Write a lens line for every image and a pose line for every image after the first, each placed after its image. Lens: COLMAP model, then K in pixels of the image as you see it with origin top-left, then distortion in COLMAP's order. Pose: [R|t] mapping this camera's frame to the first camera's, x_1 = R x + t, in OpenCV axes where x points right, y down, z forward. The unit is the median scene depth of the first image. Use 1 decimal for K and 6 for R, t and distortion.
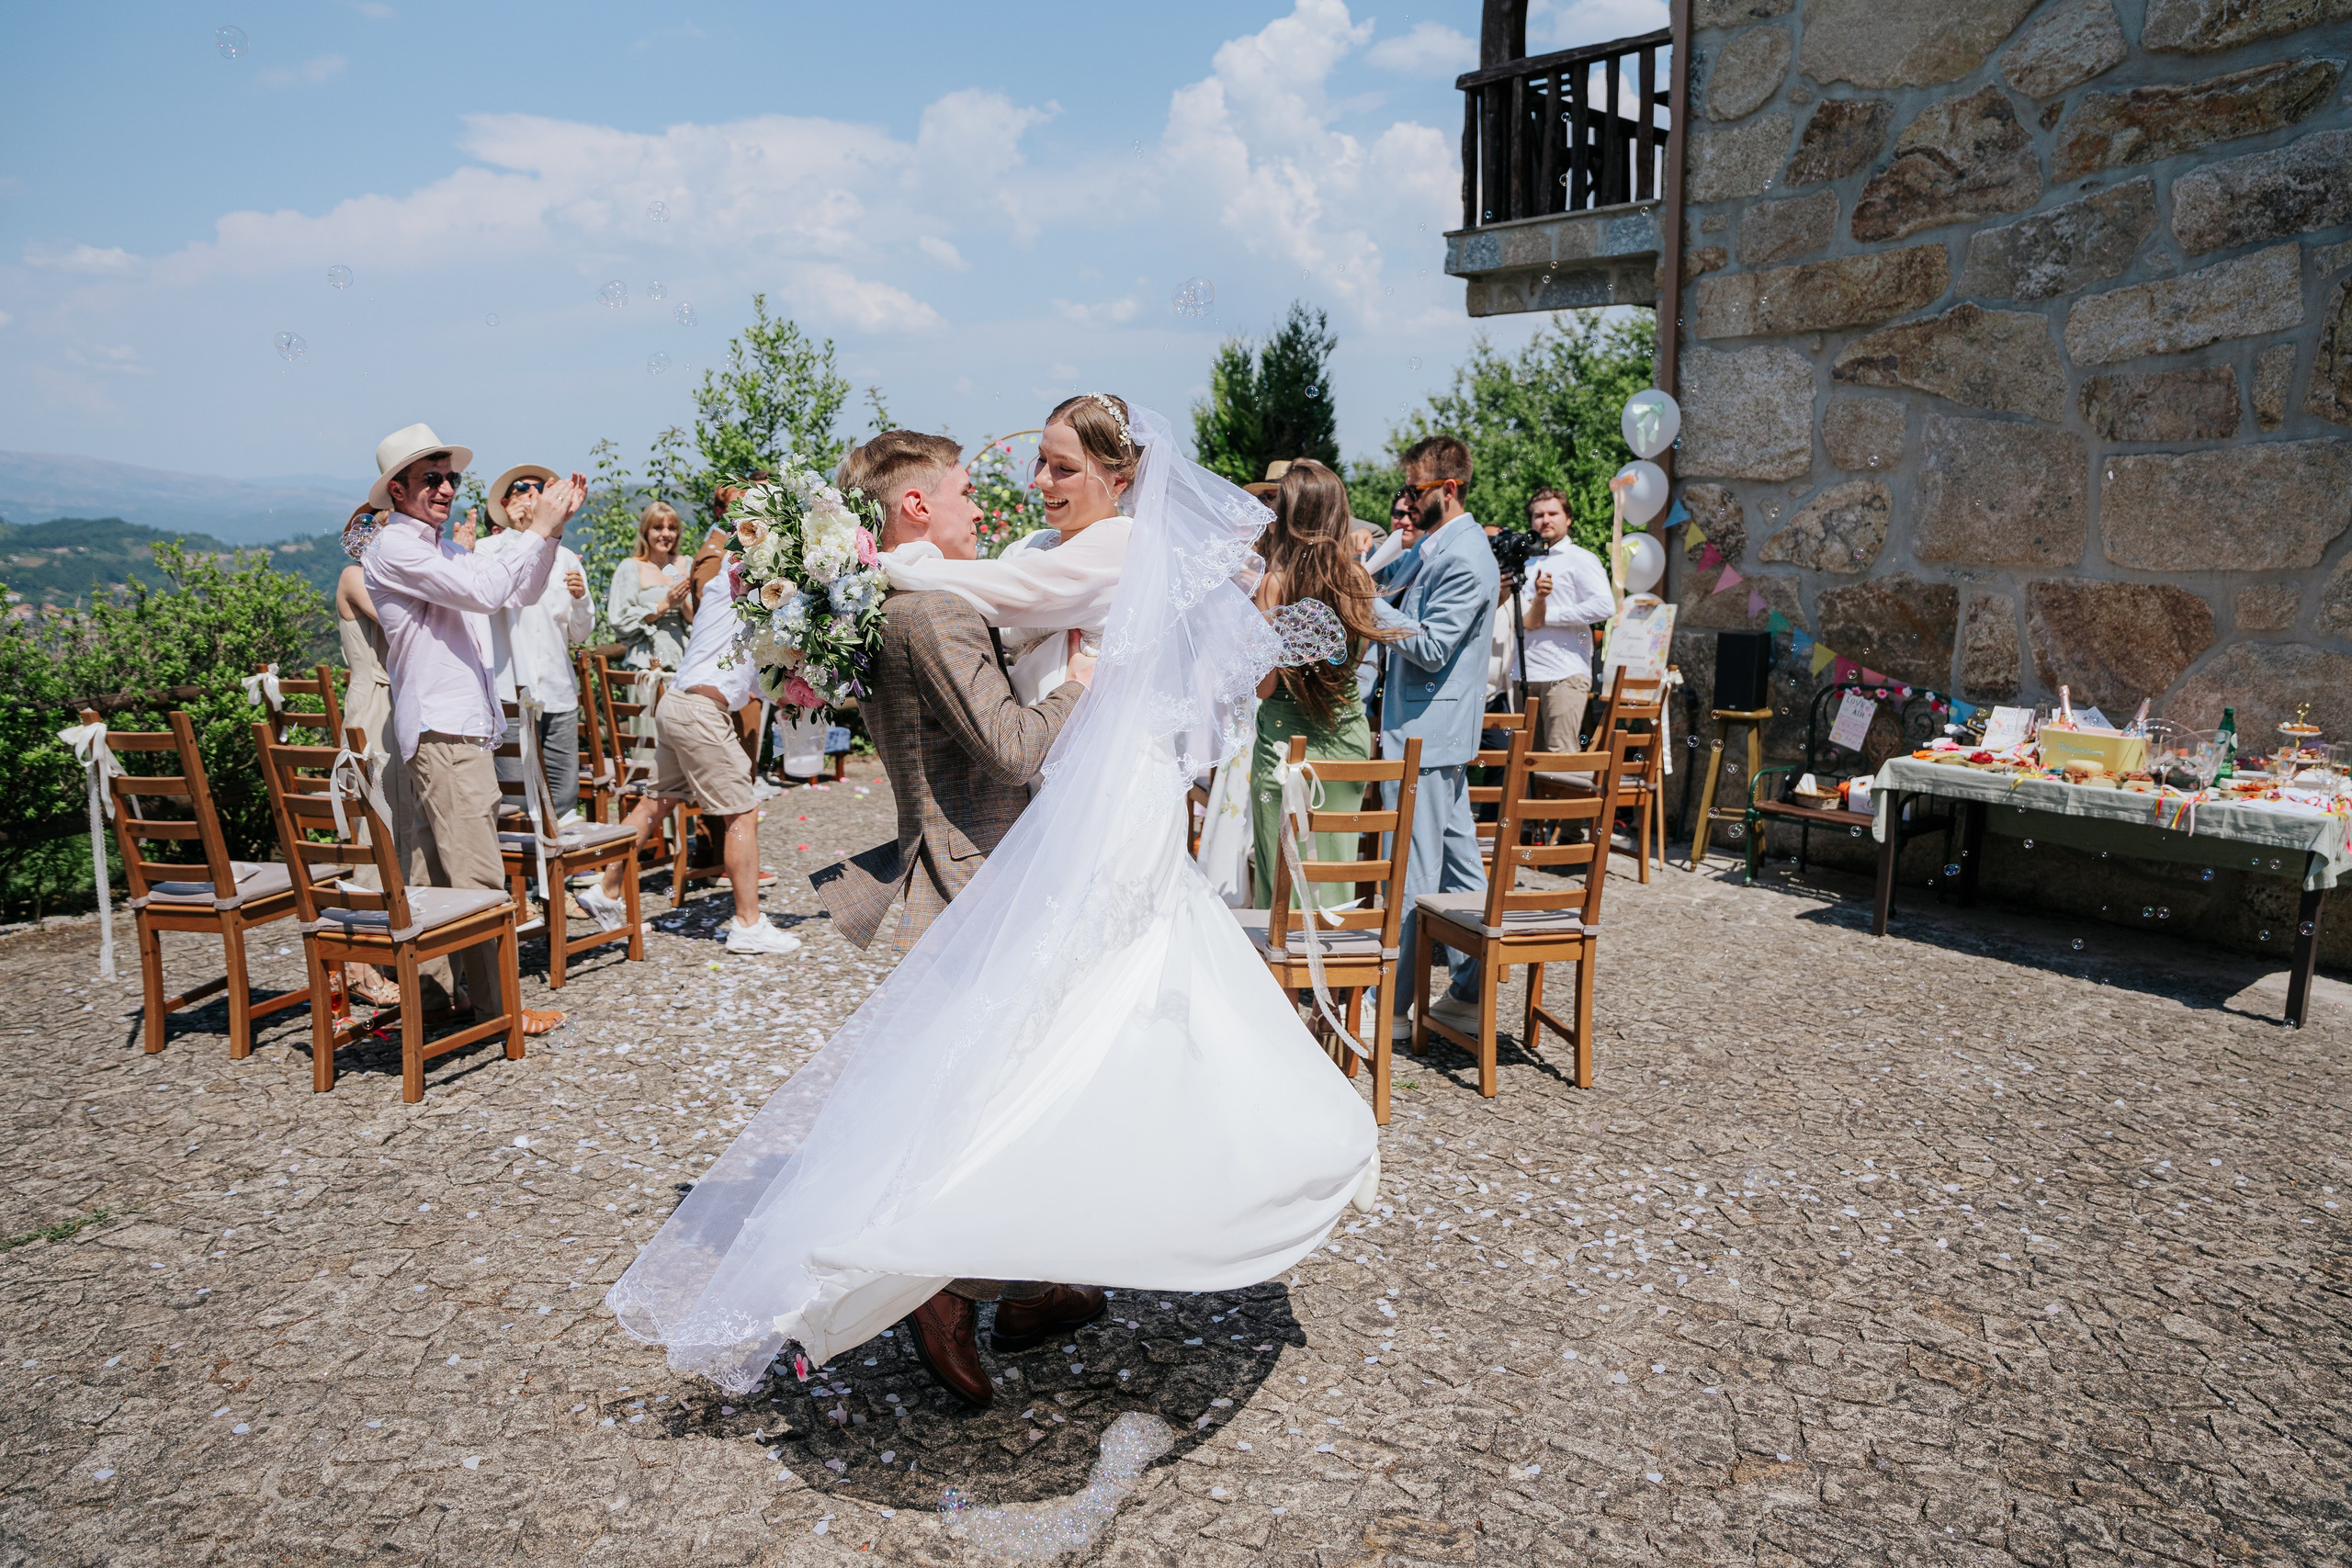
lens RADIAL K [[1592.2, 0, 1194.3], [0, 1592.2, 780.9], [0, 0, 1]] dist [-0.147871, 0.107776]
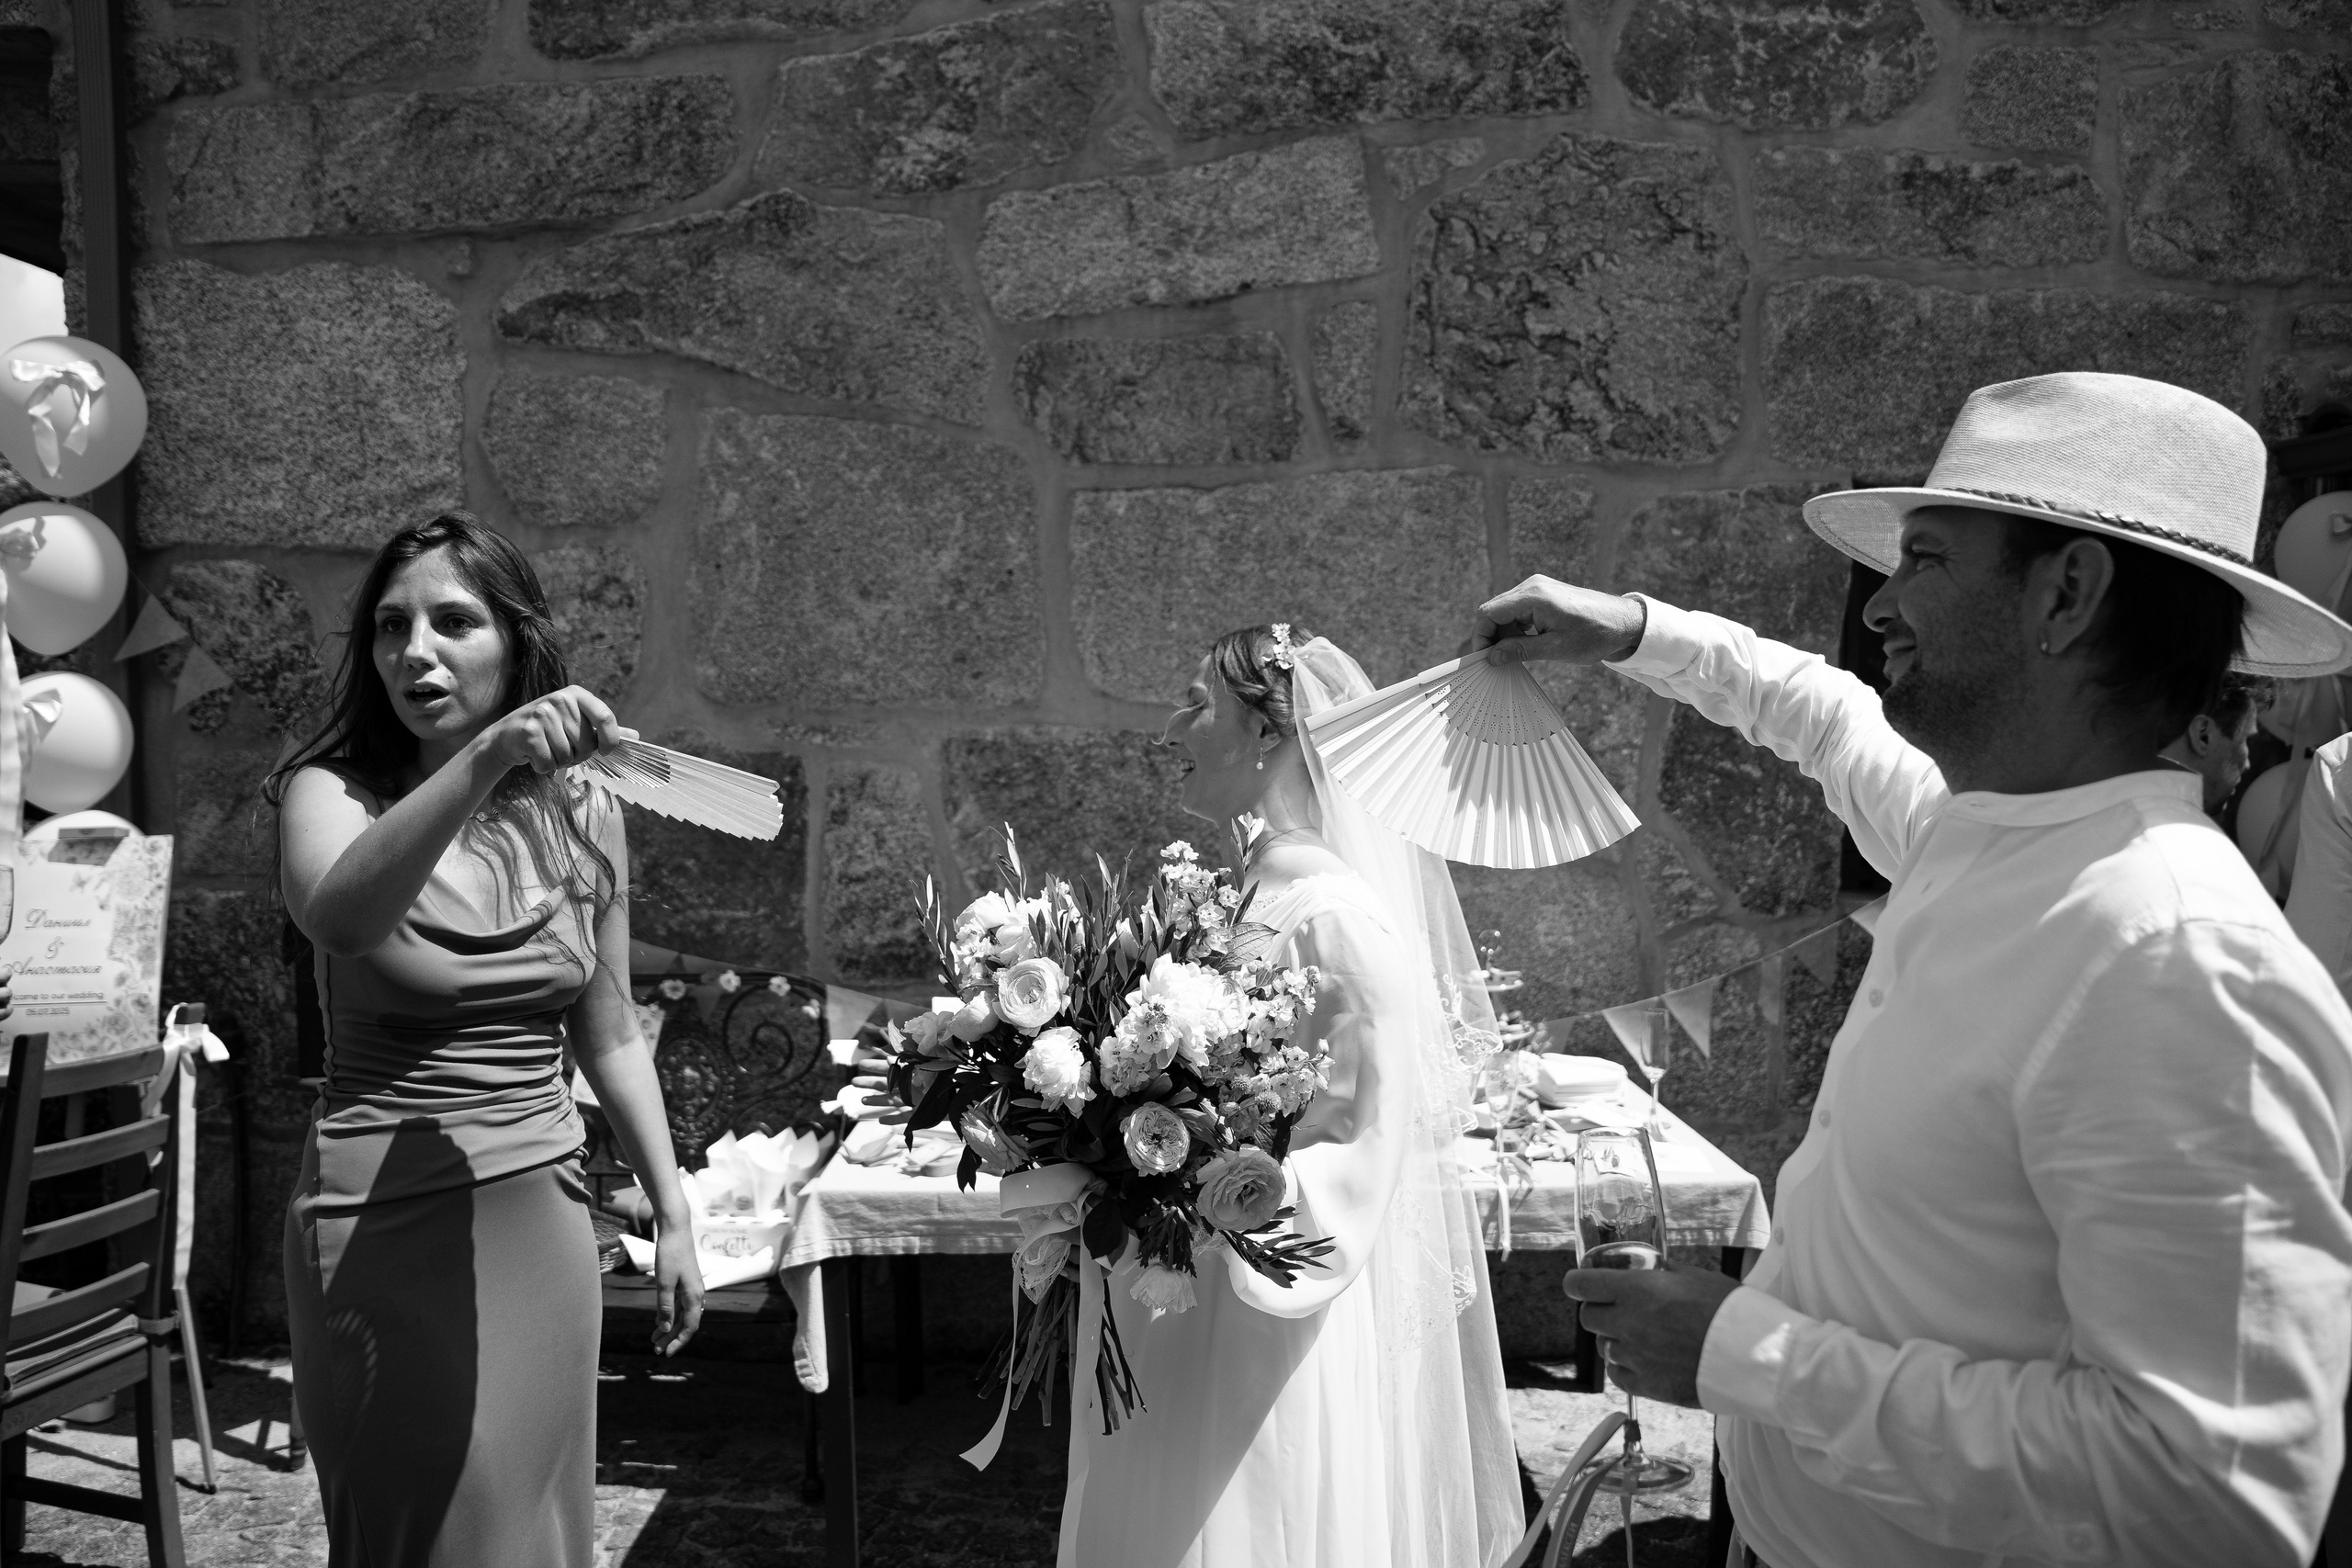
lens RADIAL K [[1592.2, 0, 1148.3], [0, 1592.2, 782.0], [0, 0, 1]] dist [-0.147871, 0.107776]
pose [[0.629512, -0.051269, 0.775298, 0.164633], [0.137312, 0.989456, -0.046061, -0.075706], [-0.764762, 0.135454, 0.629914, 0.572259]]
